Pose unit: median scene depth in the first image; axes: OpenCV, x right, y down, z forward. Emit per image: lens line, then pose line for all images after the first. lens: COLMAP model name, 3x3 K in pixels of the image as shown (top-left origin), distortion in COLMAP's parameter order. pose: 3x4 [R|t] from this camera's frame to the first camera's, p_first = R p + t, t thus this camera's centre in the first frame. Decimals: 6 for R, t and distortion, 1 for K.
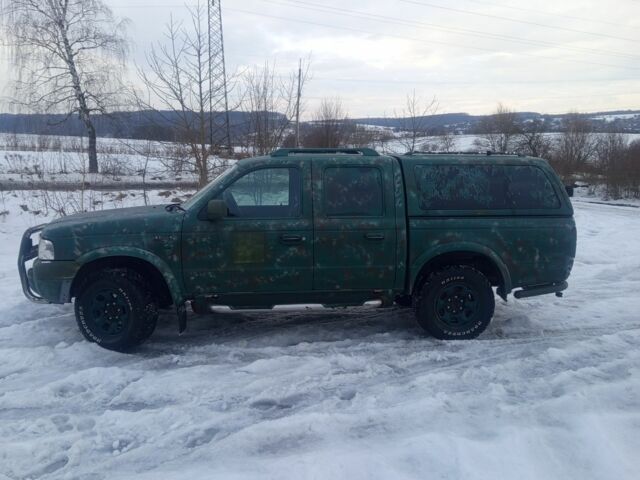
lens RADIAL K [[606.4, 0, 318.5], [0, 606.4, 239.8], [0, 0, 1]] dist [0.035988, 0.000000]
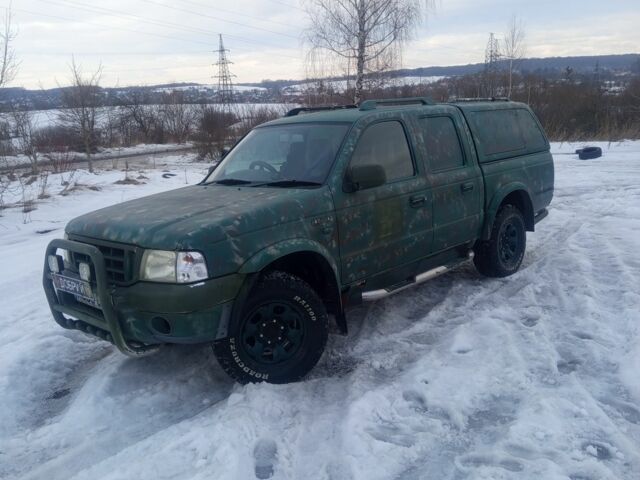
lens RADIAL K [[606.4, 0, 319.4], [0, 606.4, 240.0], [0, 0, 1]] dist [0.035988, 0.000000]
pose [[0.765575, -0.178873, 0.617980, -0.719388], [0.153971, 0.983598, 0.093956, -0.050535], [-0.624650, 0.023221, 0.780559, 0.394522]]
